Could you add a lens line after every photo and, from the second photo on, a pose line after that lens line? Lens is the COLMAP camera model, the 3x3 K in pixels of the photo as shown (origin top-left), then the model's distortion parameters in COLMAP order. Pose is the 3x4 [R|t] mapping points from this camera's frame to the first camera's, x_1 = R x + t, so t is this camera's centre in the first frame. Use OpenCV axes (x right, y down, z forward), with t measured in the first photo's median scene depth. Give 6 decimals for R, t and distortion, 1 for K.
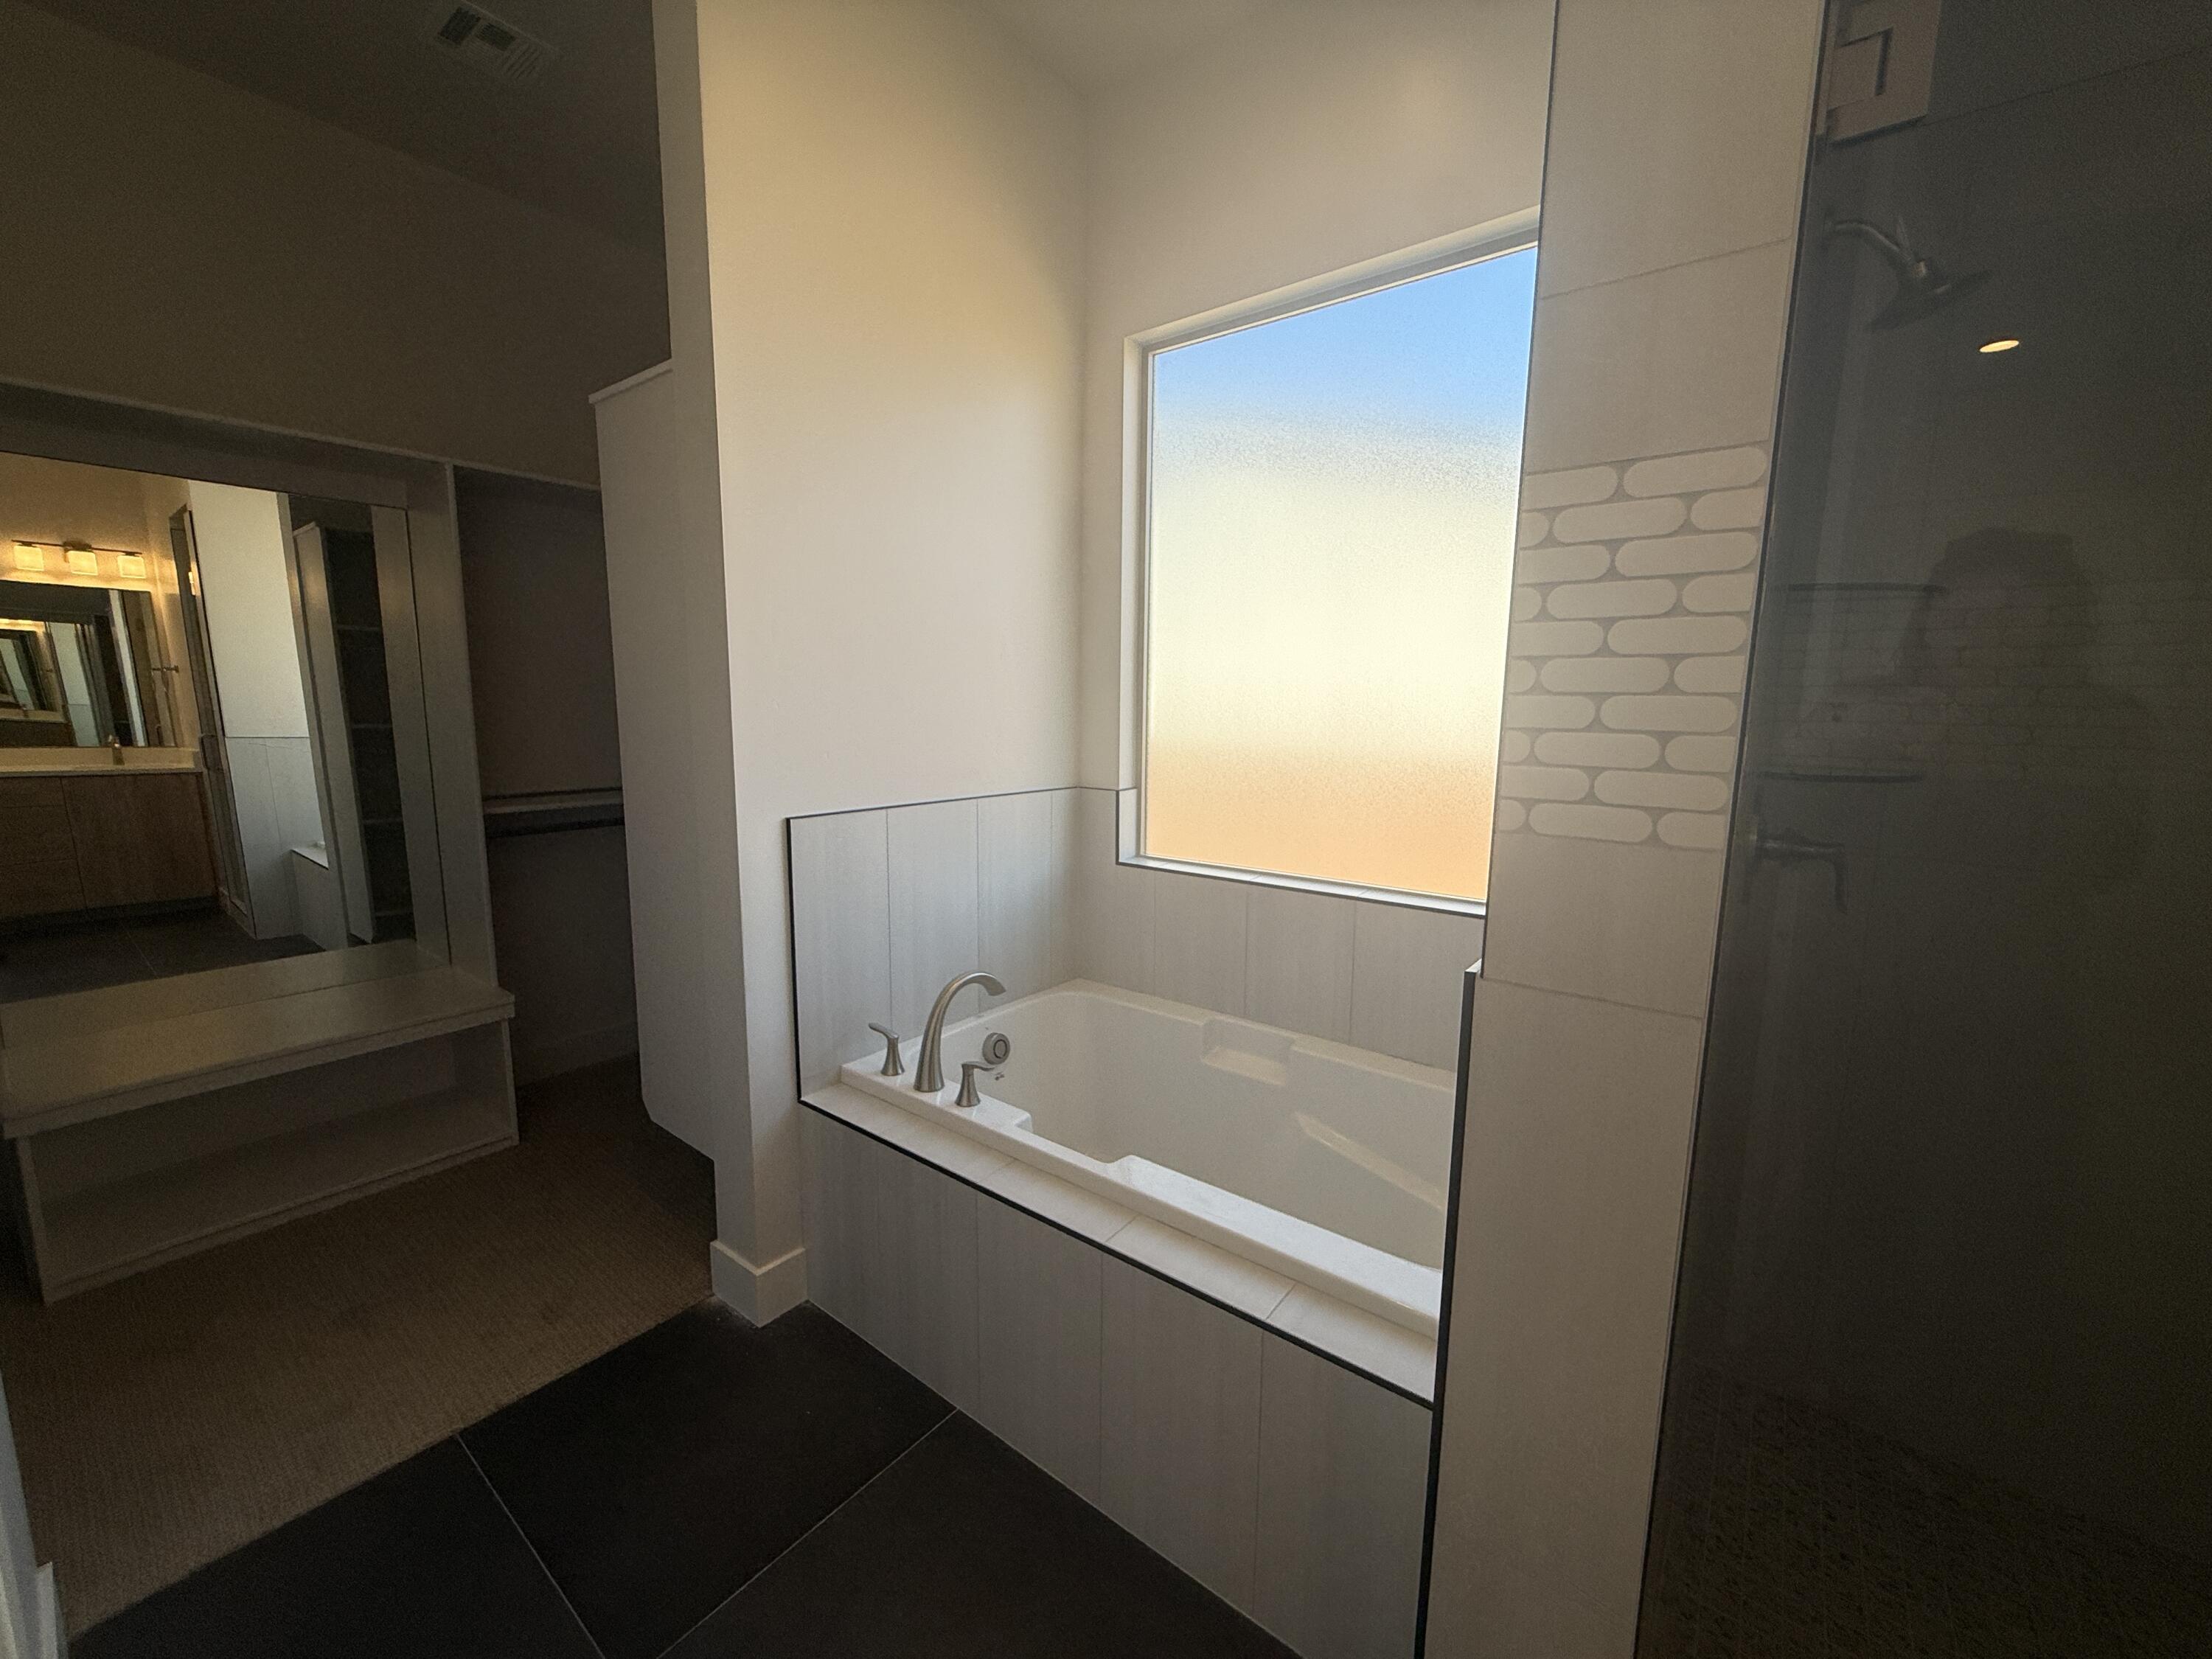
lens RADIAL K [[889.1, 0, 1109.4], [0, 889.1, 826.4], [0, 0, 1]] dist [0.003450, 0.000890]
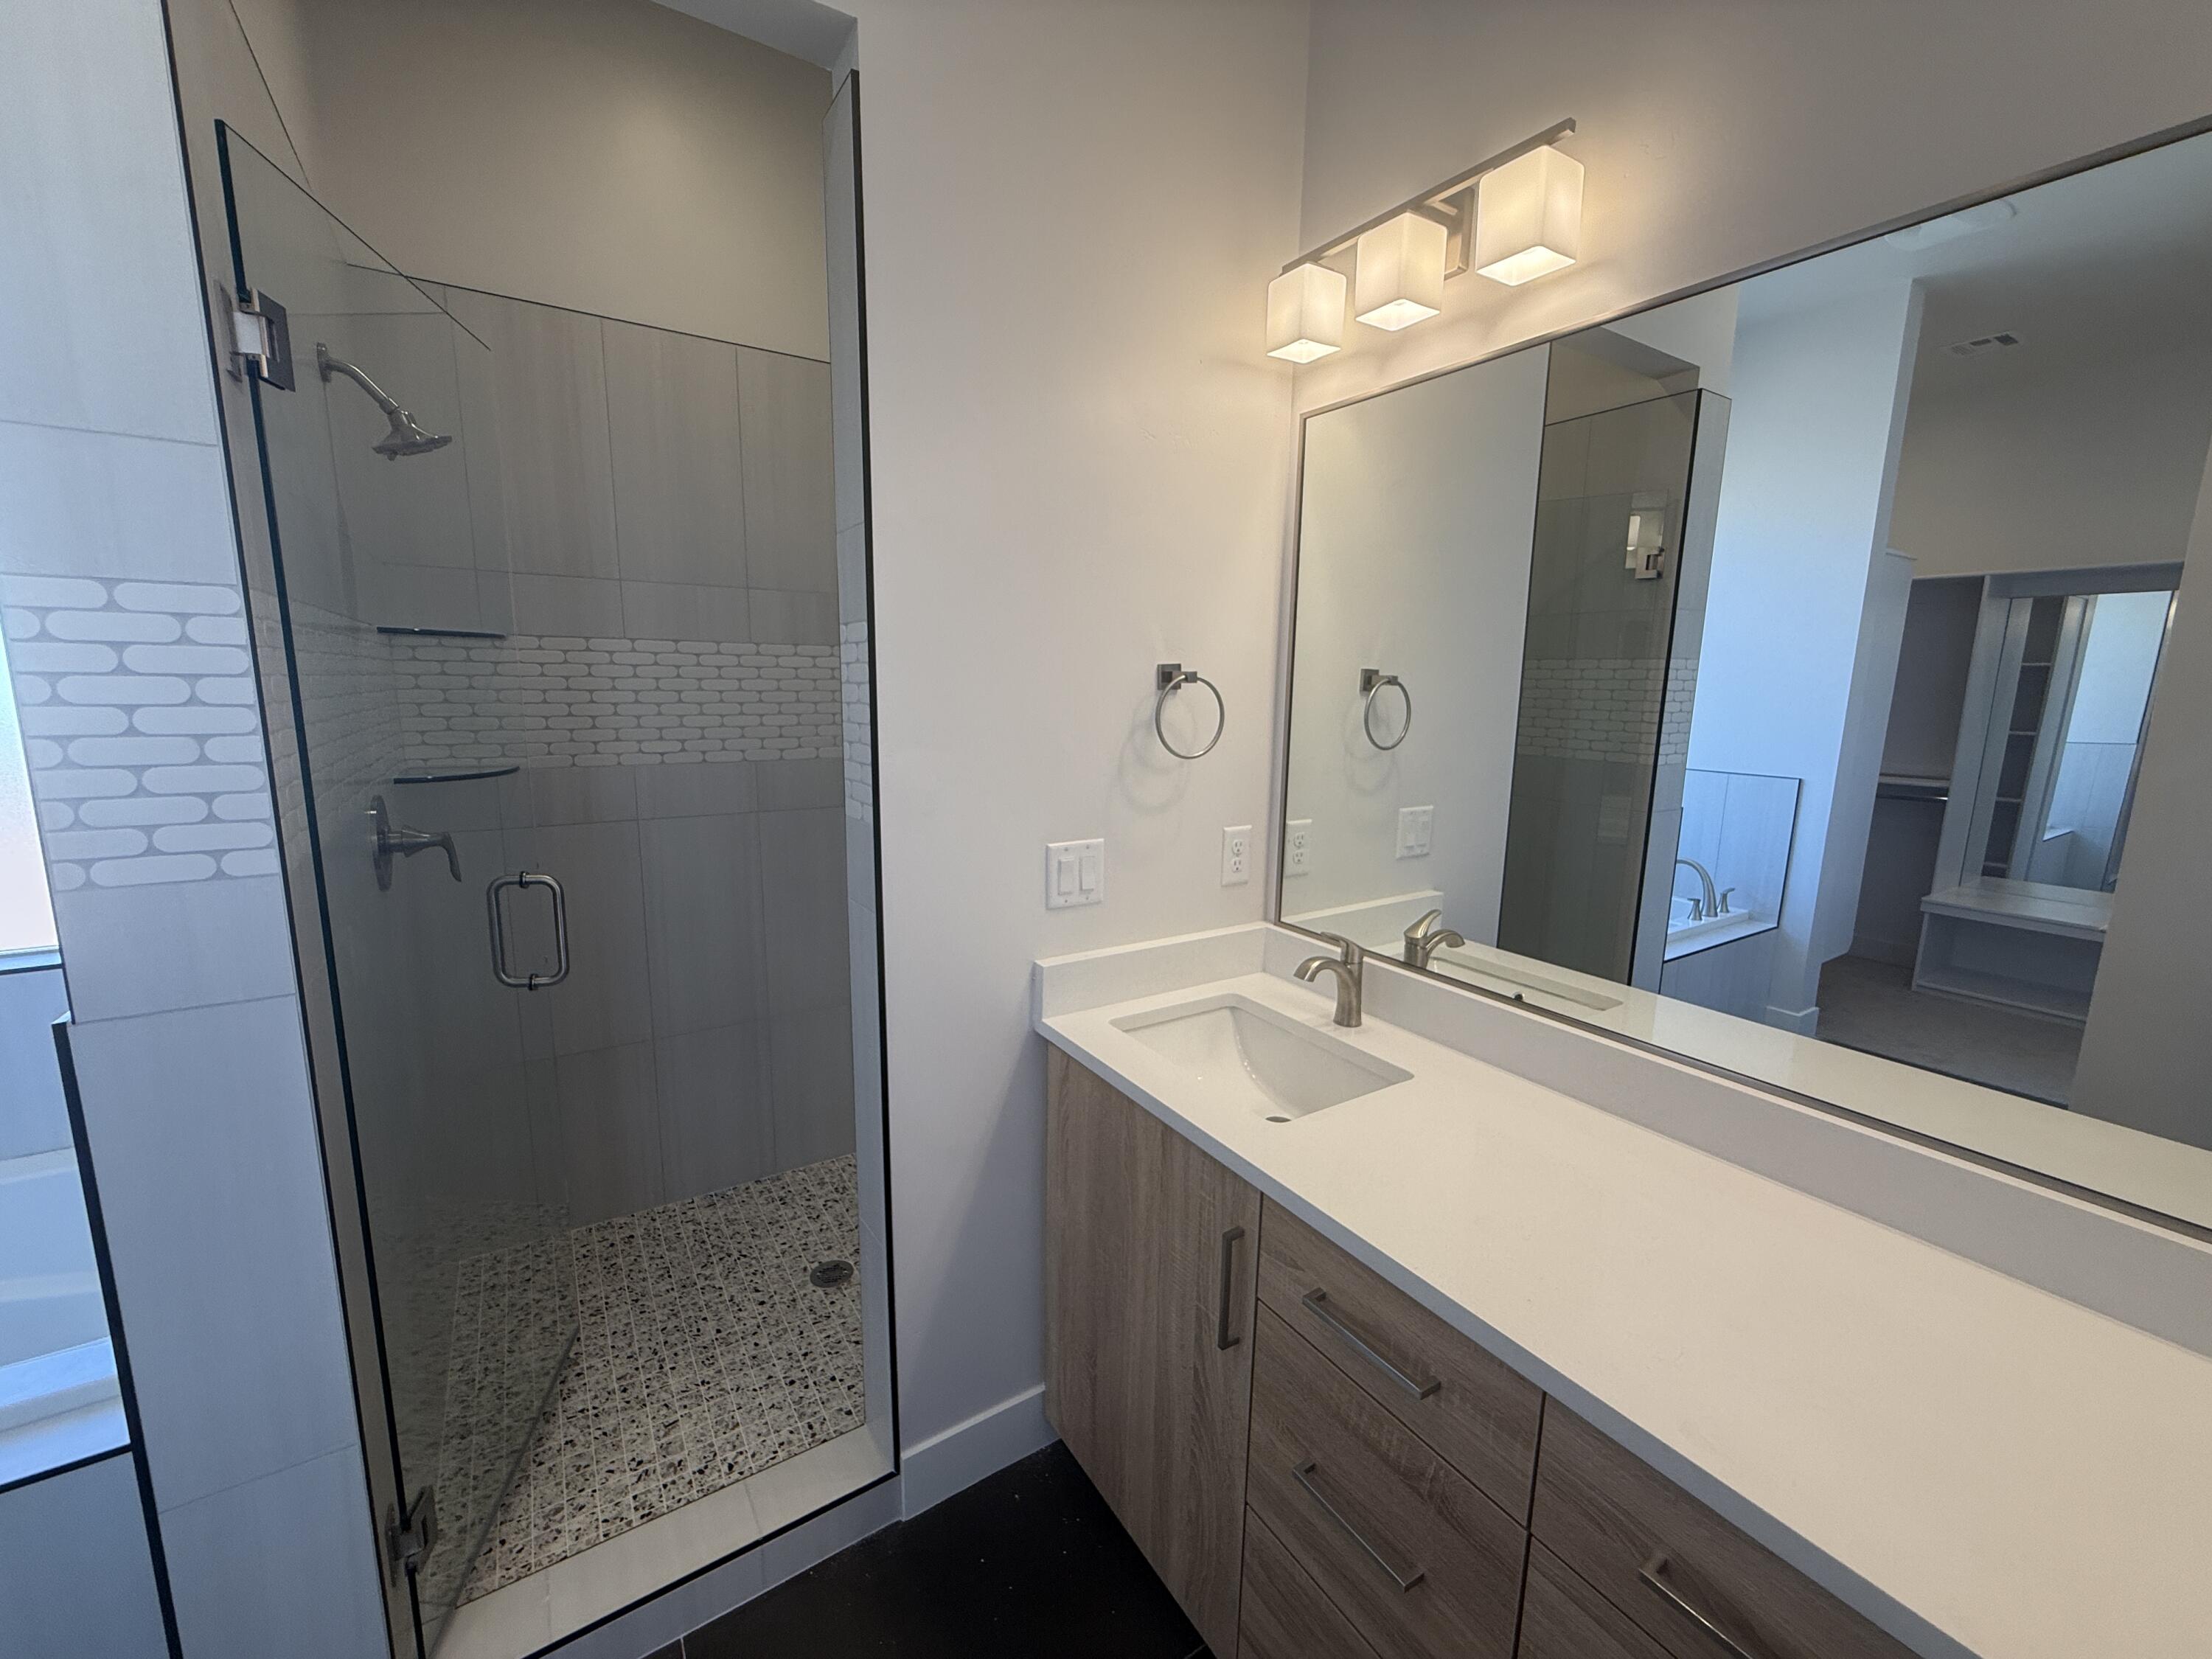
lens RADIAL K [[889.1, 0, 1095.2], [0, 889.1, 828.2], [0, 0, 1]] dist [0.003450, 0.000890]
pose [[0.329997, -0.158194, 0.930632, -0.061893], [0.120367, 0.984862, 0.124730, -0.021826], [-0.936276, 0.070857, 0.344043, -0.236205]]
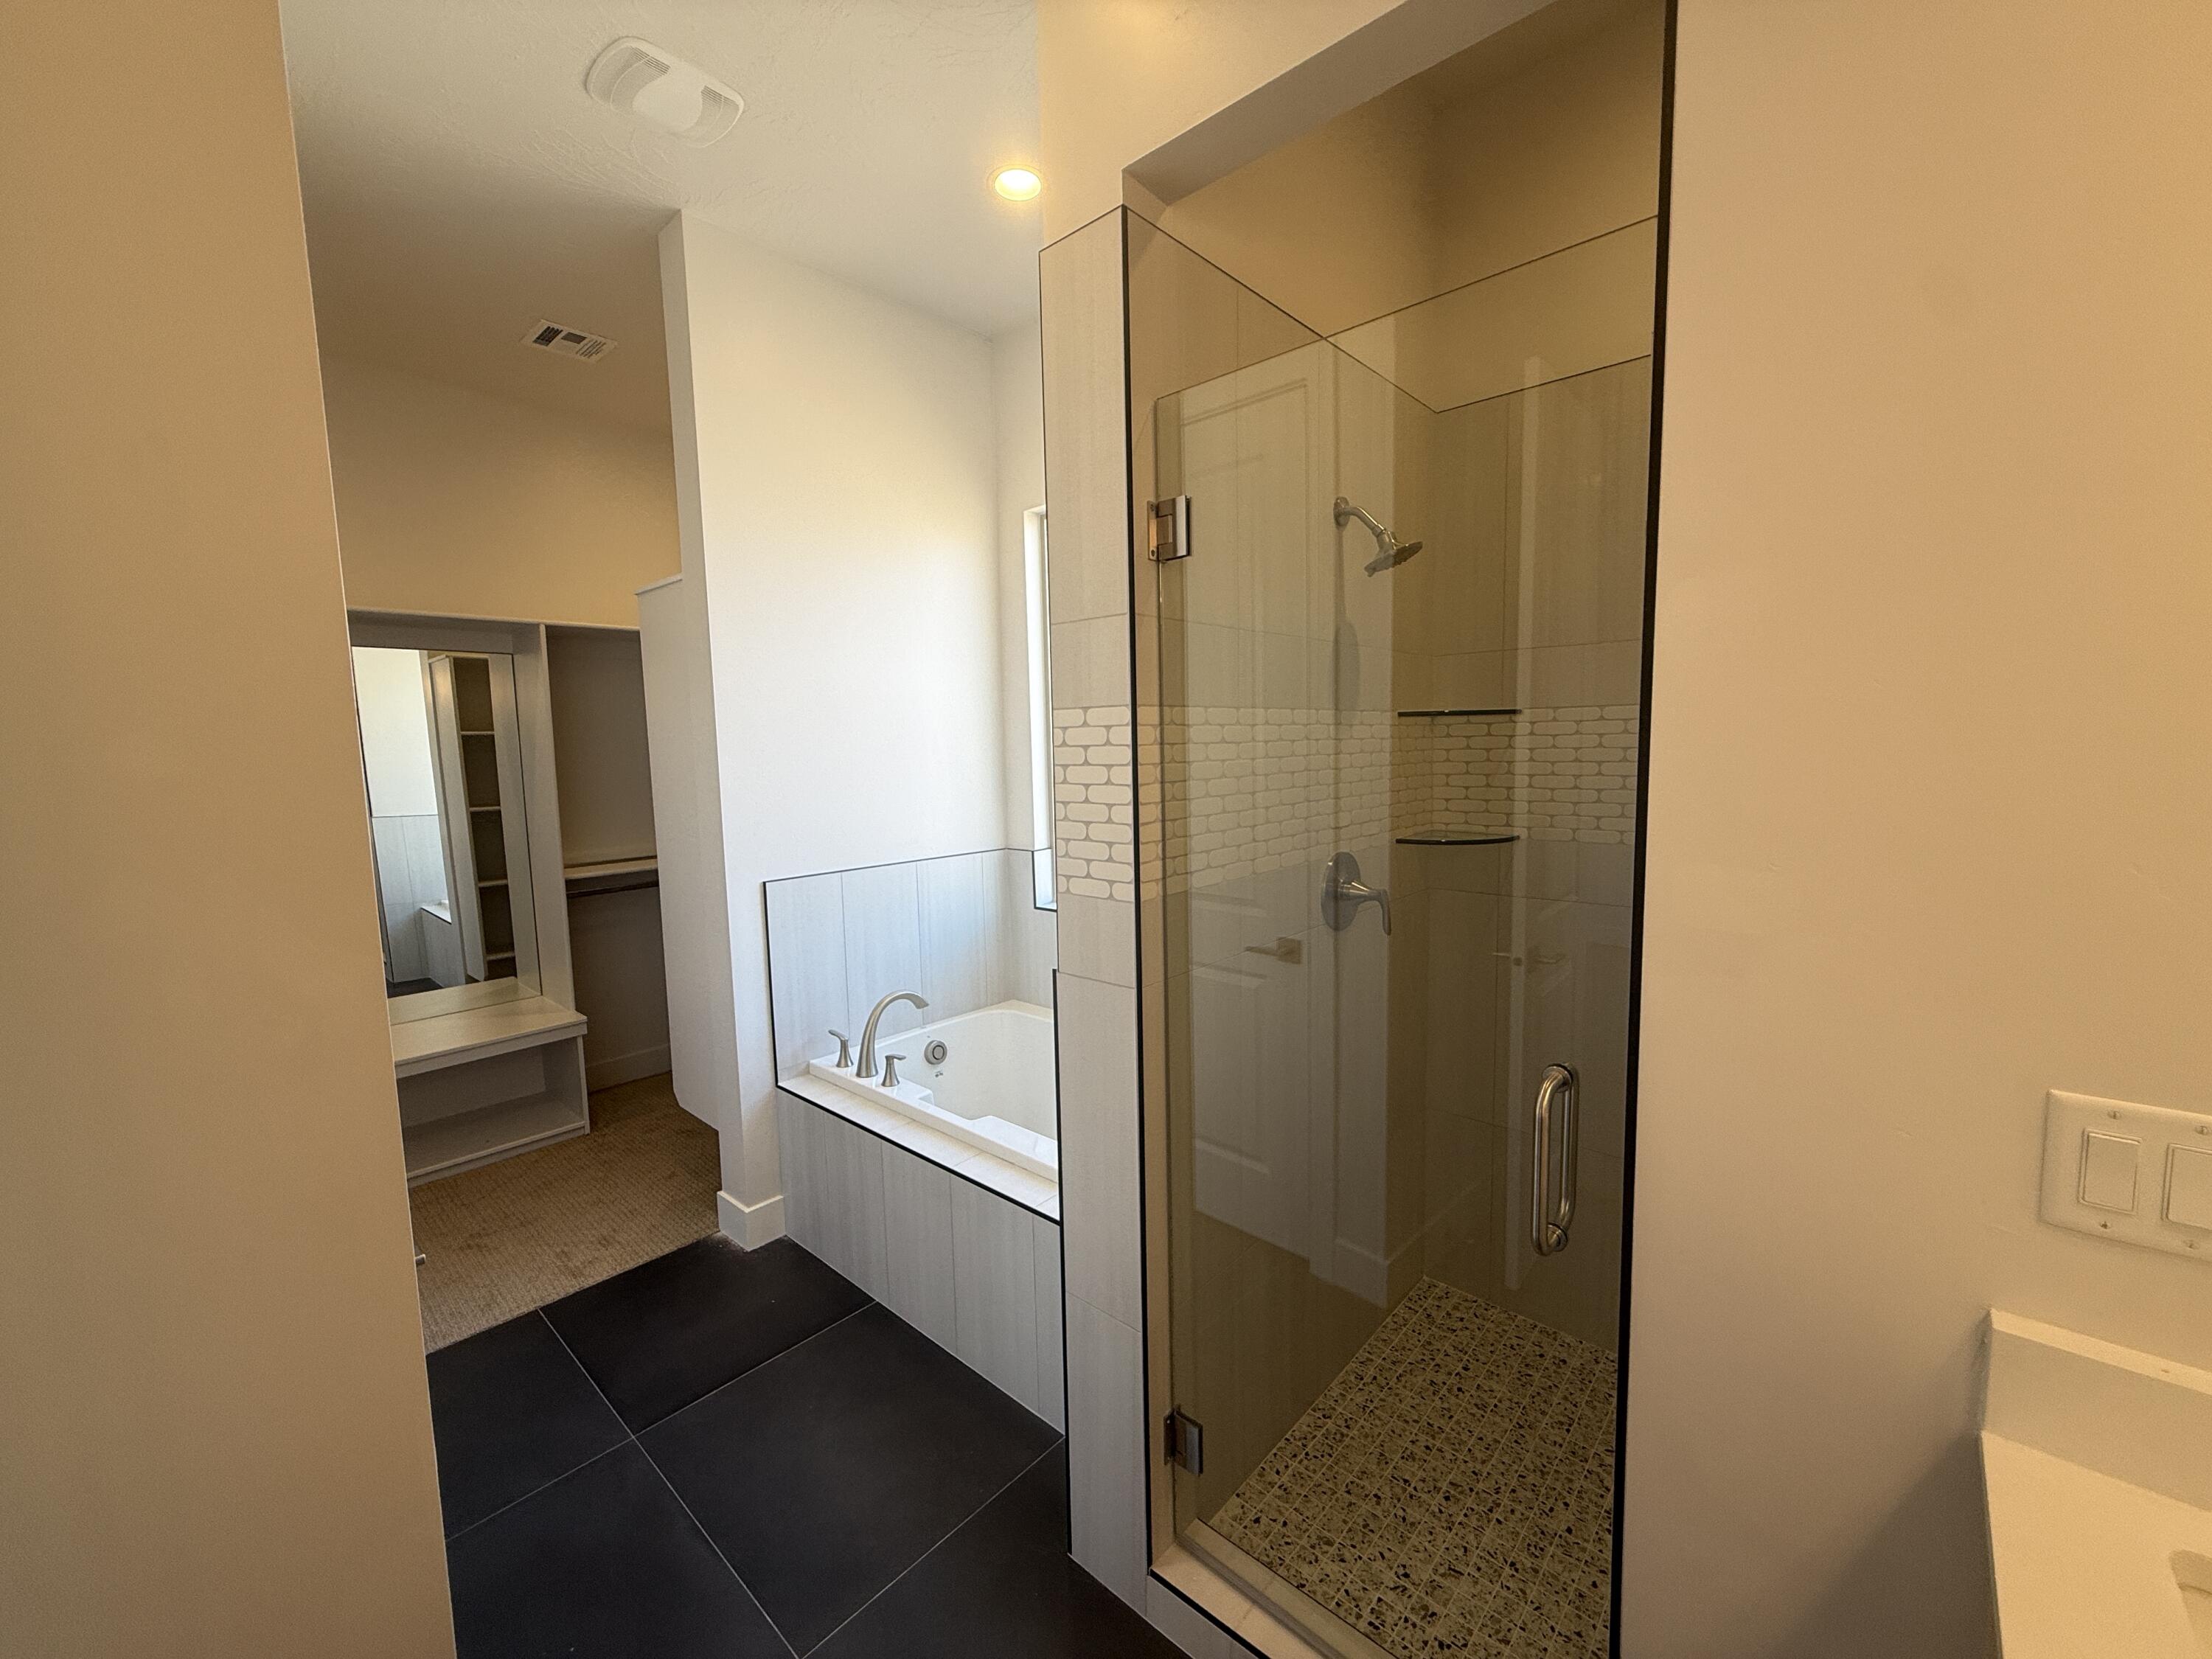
lens RADIAL K [[889.1, 0, 1109.1], [0, 889.1, 830.1], [0, 0, 1]] dist [0.003450, 0.000890]
pose [[0.996679, -0.024432, -0.077684, 0.273197], [0.021231, 0.998902, -0.041765, -0.018216], [0.078619, 0.039977, 0.996103, -0.338182]]
